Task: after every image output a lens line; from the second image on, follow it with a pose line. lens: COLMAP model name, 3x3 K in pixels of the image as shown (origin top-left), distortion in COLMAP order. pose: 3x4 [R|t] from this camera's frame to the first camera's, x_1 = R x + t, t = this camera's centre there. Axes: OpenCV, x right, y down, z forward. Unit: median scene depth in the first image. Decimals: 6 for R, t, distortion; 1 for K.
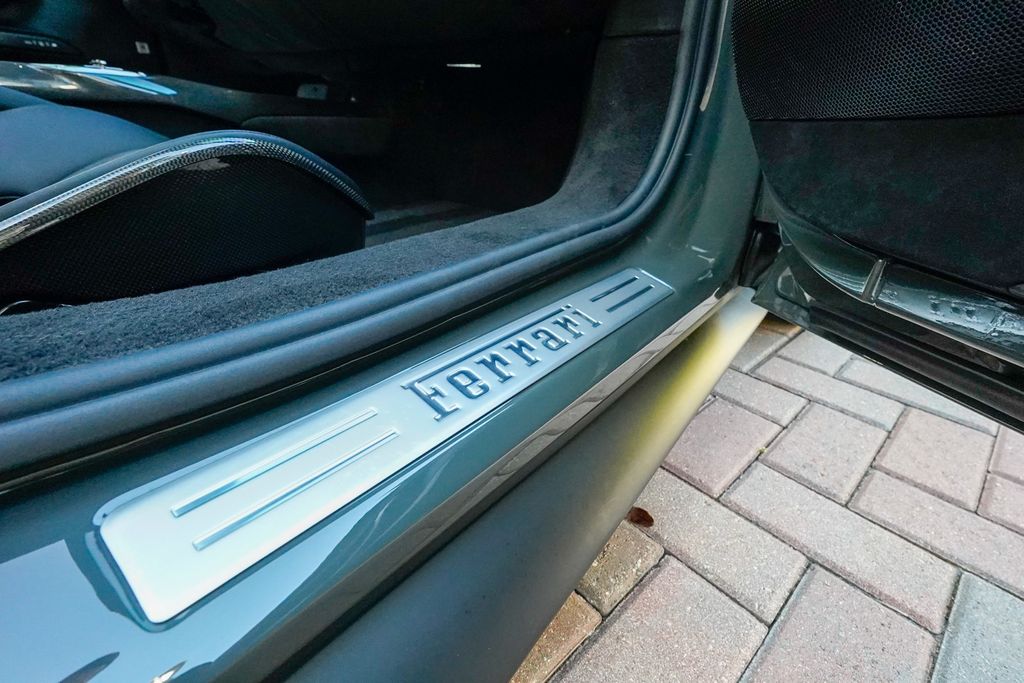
lens RADIAL K [[471.4, 0, 510.0], [0, 471.4, 346.6], [0, 0, 1]] dist [-0.023827, 0.013601]
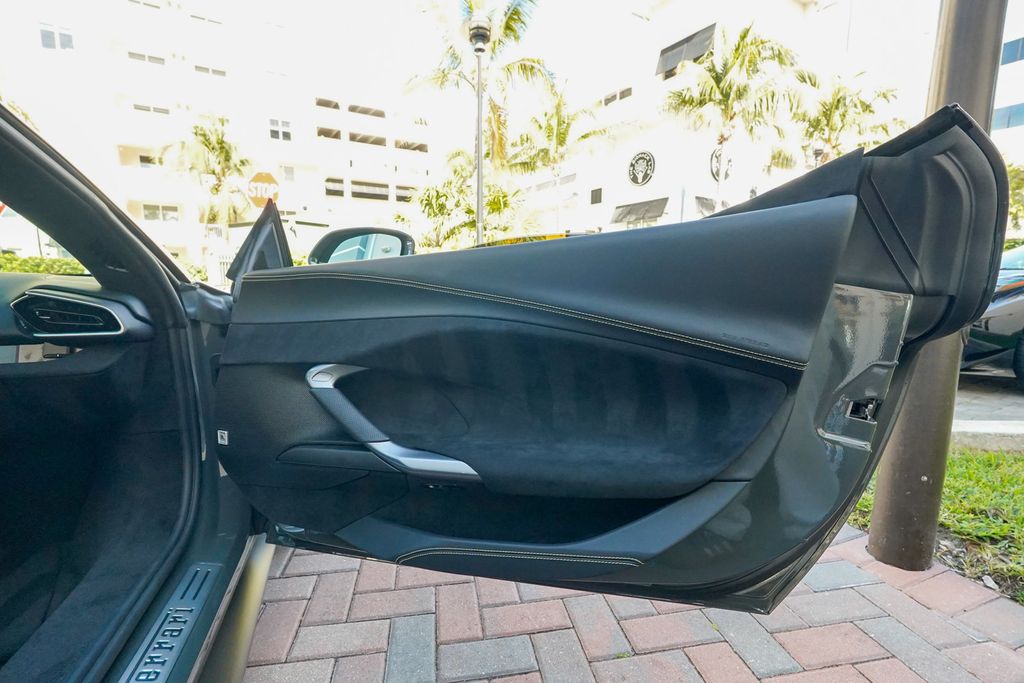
lens RADIAL K [[464.4, 0, 509.2], [0, 464.4, 348.1], [0, 0, 1]] dist [-0.007634, -0.000134]
pose [[0.537828, -0.125016, 0.833734, -0.377745], [0.412025, 0.901768, -0.130573, -0.155724], [-0.735511, 0.413745, 0.536506, -0.965823]]
